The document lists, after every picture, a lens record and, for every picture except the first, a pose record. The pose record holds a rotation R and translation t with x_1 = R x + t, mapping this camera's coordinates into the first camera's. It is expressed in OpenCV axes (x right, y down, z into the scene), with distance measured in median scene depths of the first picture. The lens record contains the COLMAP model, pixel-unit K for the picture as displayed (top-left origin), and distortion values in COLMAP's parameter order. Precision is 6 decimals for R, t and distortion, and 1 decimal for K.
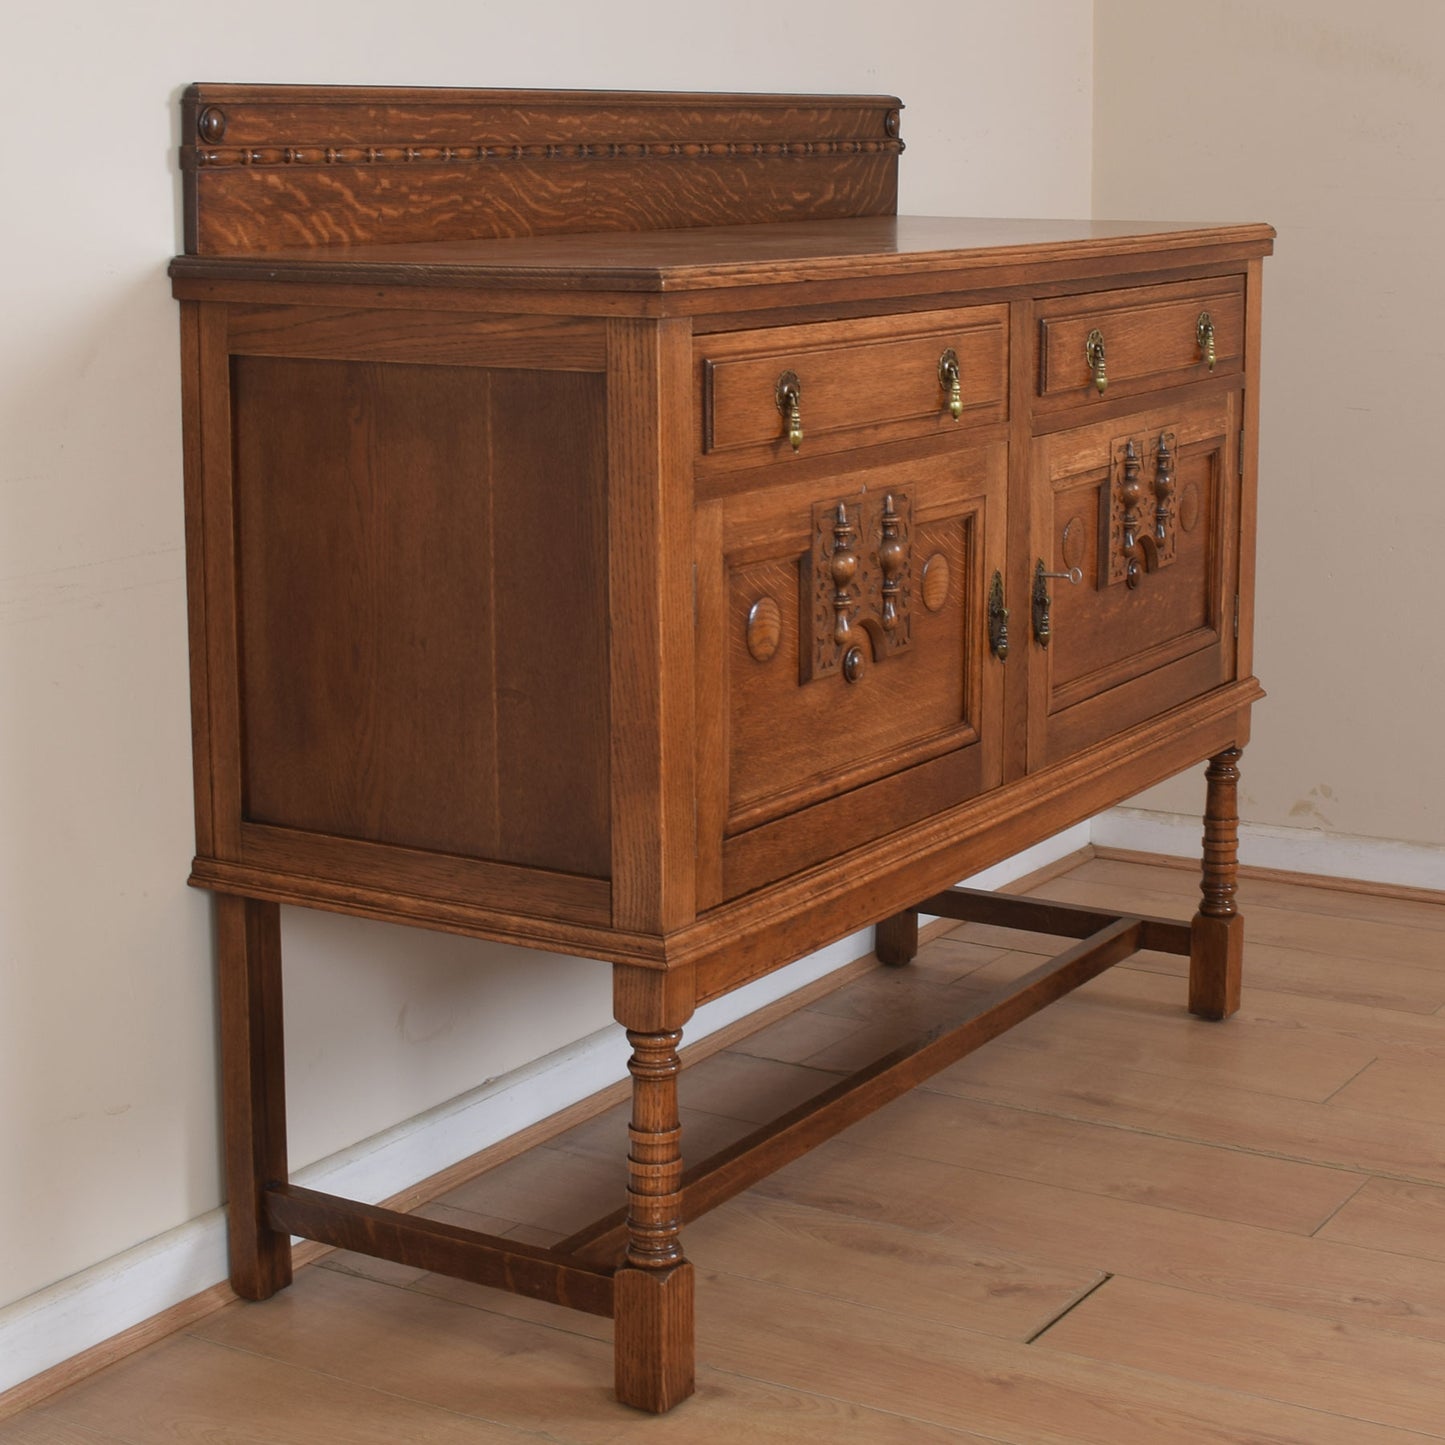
lens RADIAL K [[2865.3, 0, 723.9], [0, 2865.3, 570.9], [0, 0, 1]] dist [-0.068405, 0.043895]
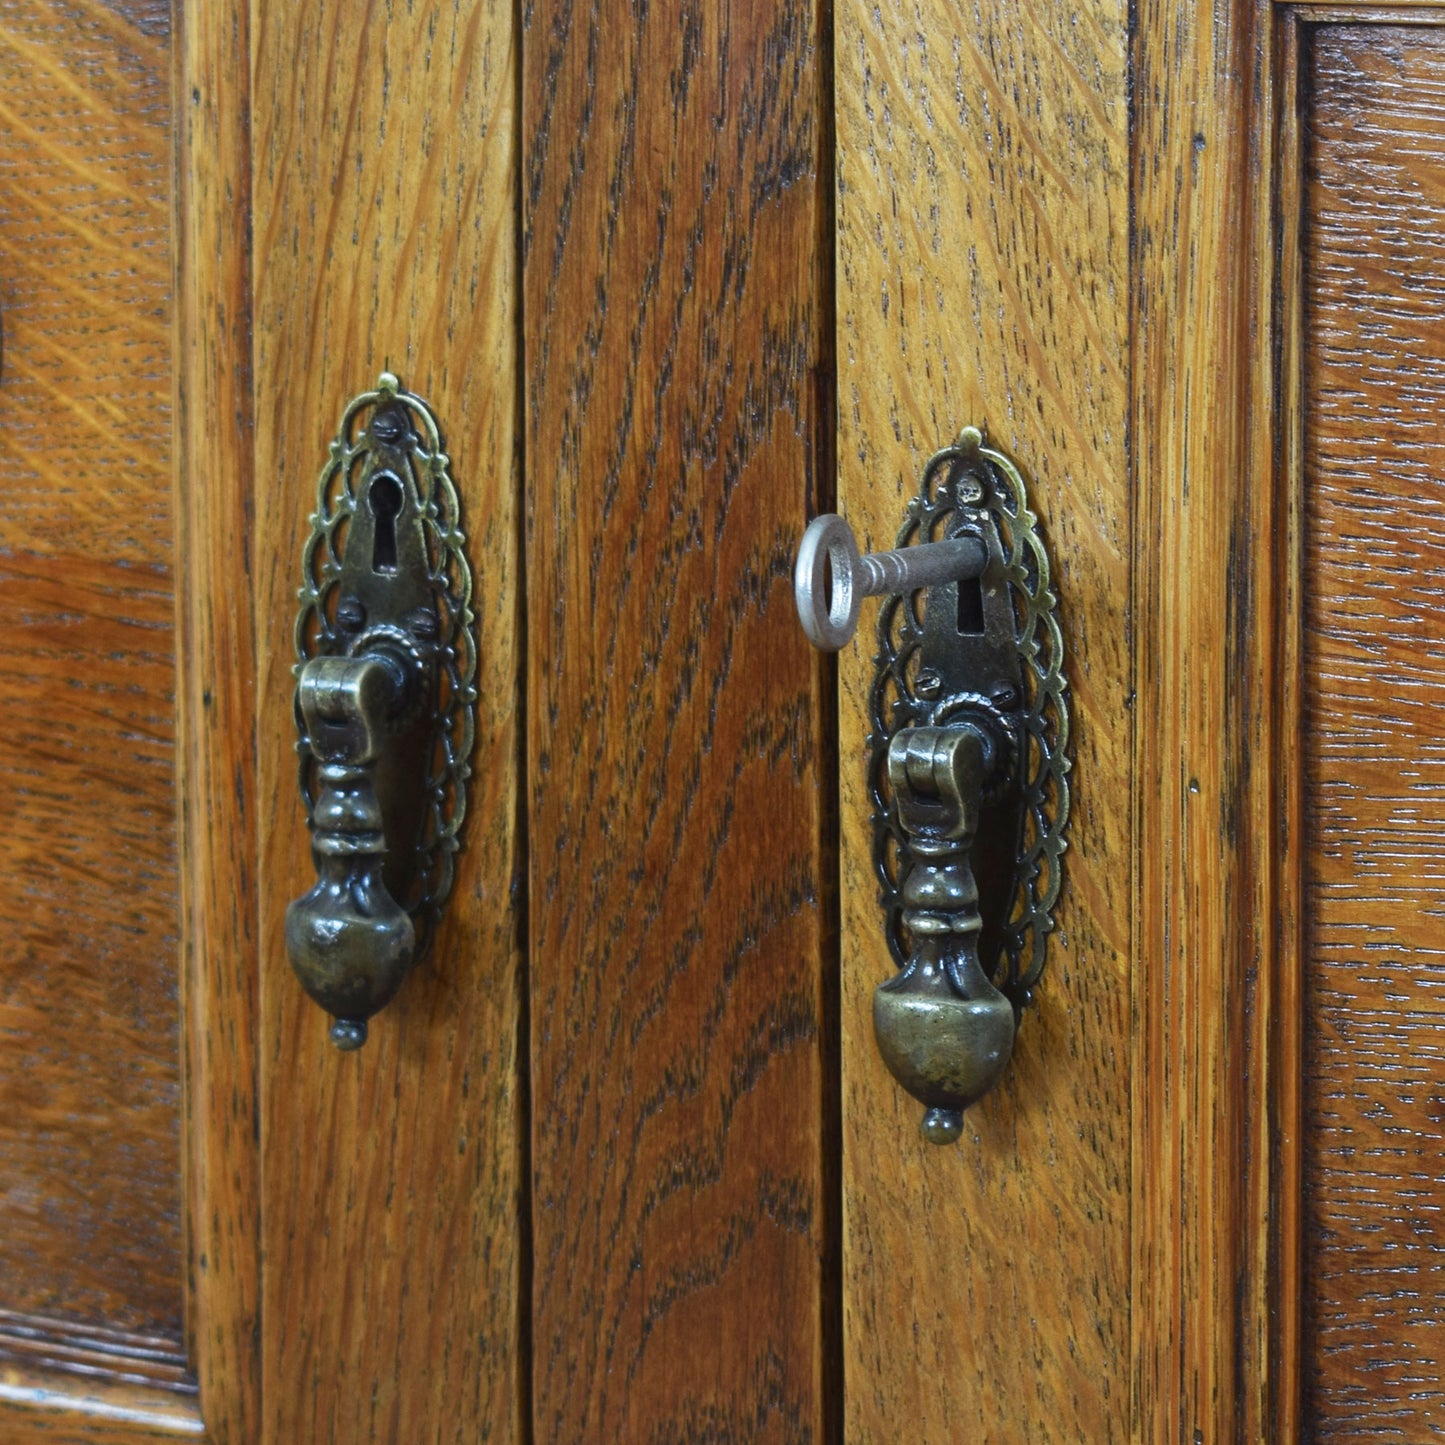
lens RADIAL K [[7475.4, 0, 722.5], [0, 7475.4, 722.5], [0, 0, 1]] dist [-0.006653, 2.142246]
pose [[-0.055307, 0.158107, -0.985872, 0.498467], [-0.147215, 0.975301, 0.164670, -0.051079], [0.987557, 0.154242, -0.030666, 1.113476]]
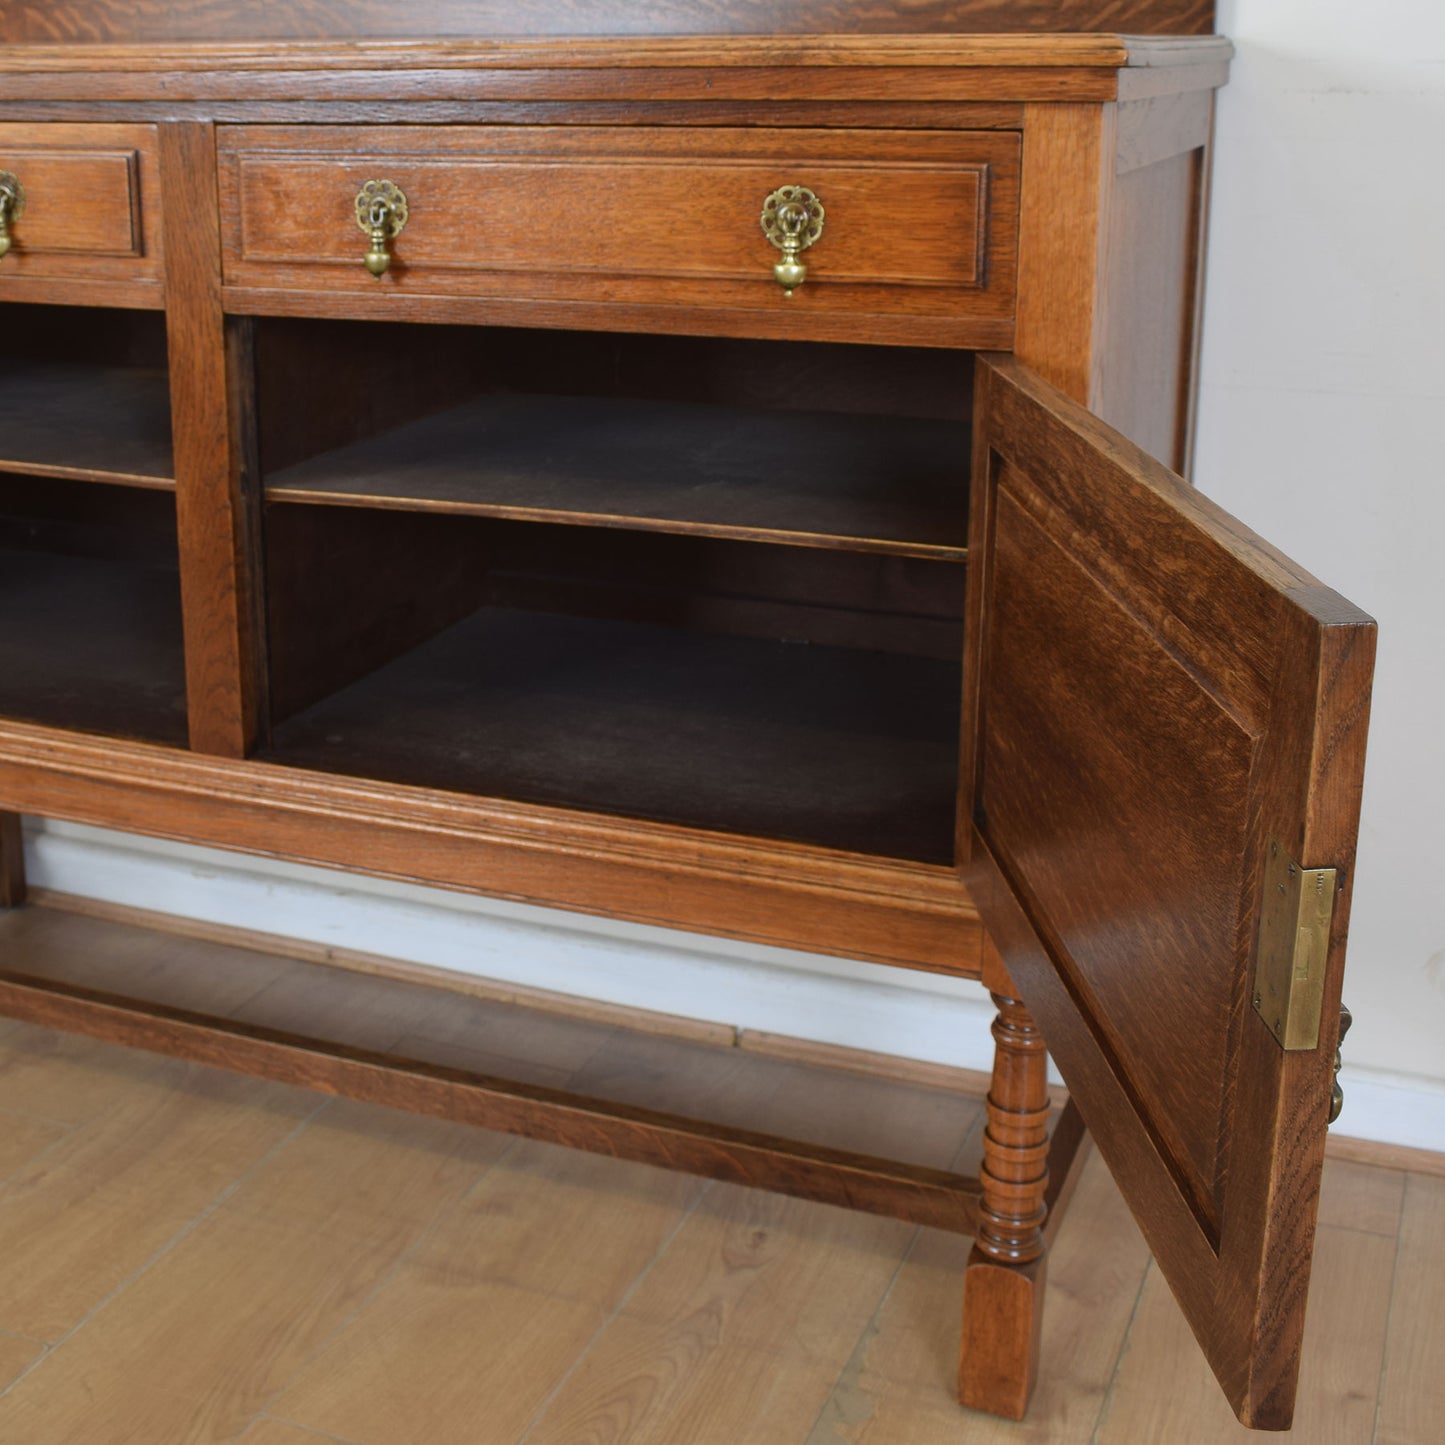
lens RADIAL K [[2072.5, 0, 564.2], [0, 2072.5, 592.2], [0, 0, 1]] dist [-0.096191, 0.044614]
pose [[0.126525, 0.259663, -0.957375, 0.704946], [-0.144735, 0.959635, 0.241148, -0.129938], [0.981348, 0.108054, 0.159000, 1.107532]]
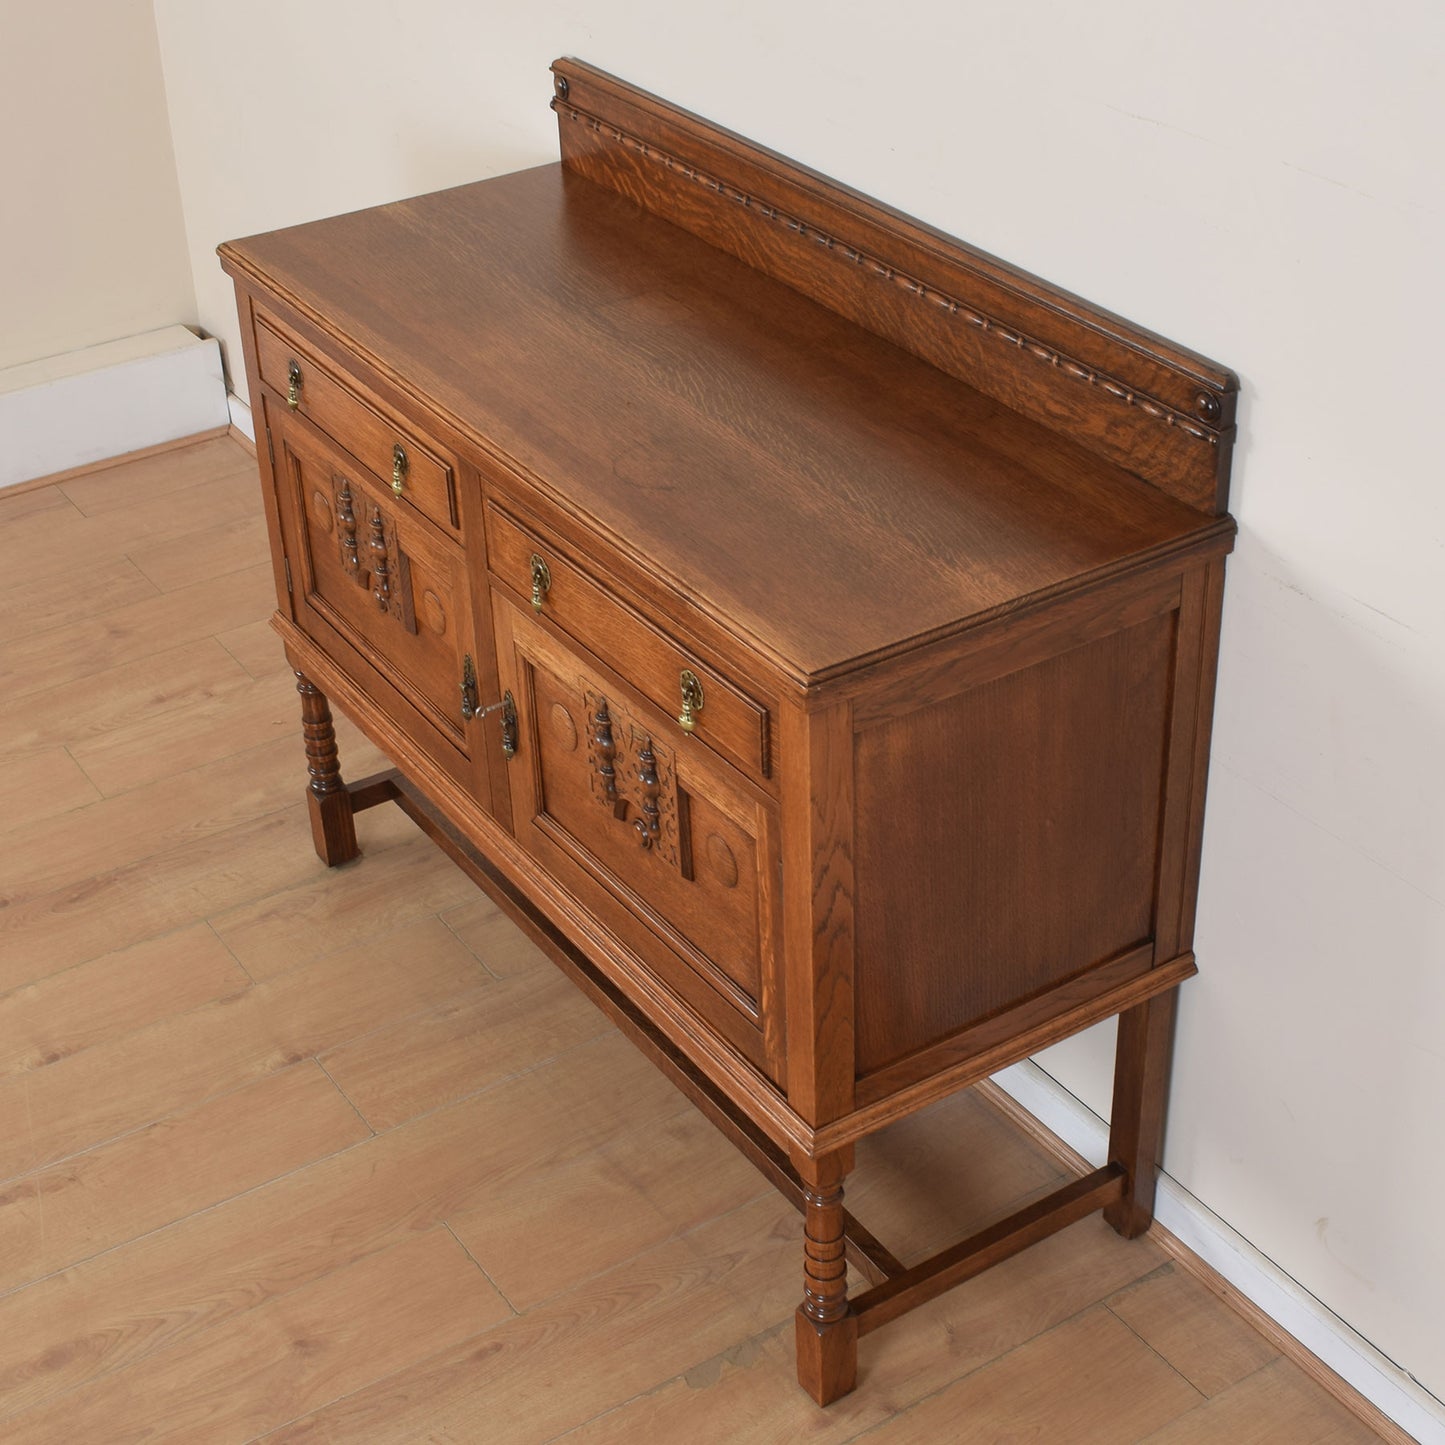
lens RADIAL K [[2405.3, 0, 790.2], [0, 2405.3, 717.6], [0, 0, 1]] dist [-0.090168, 0.013654]
pose [[-0.406144, 0.495959, -0.767510, 0.883662], [-0.122151, 0.802899, 0.583466, -0.621927], [0.905608, 0.330723, -0.265510, 1.505943]]
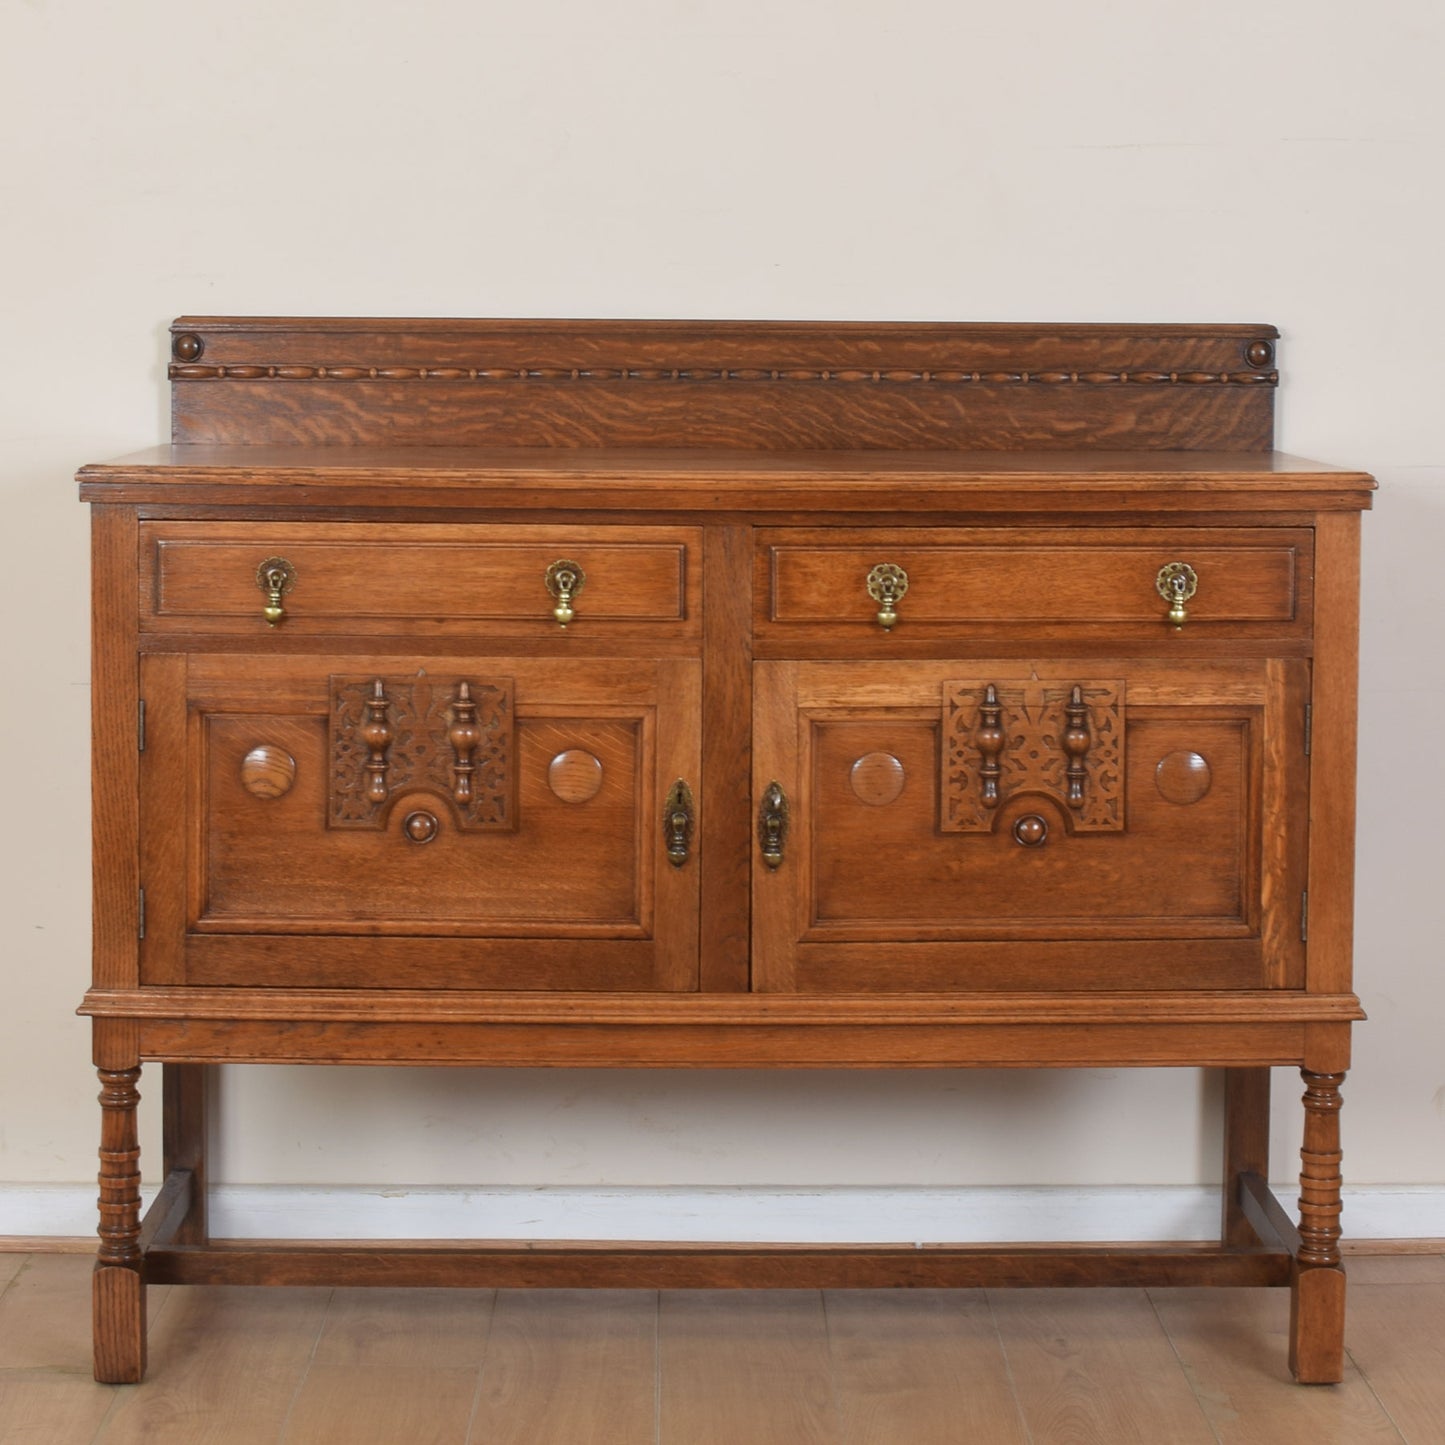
lens RADIAL K [[3216.4, 0, 722.5], [0, 3216.4, 476.6], [0, 0, 1]] dist [-0.074291, -0.086714]
pose [[0.536236, 0.048720, -0.842661, 1.175861], [-0.136587, 0.990184, -0.029669, -0.083531], [0.832944, 0.131006, 0.537626, 0.396940]]
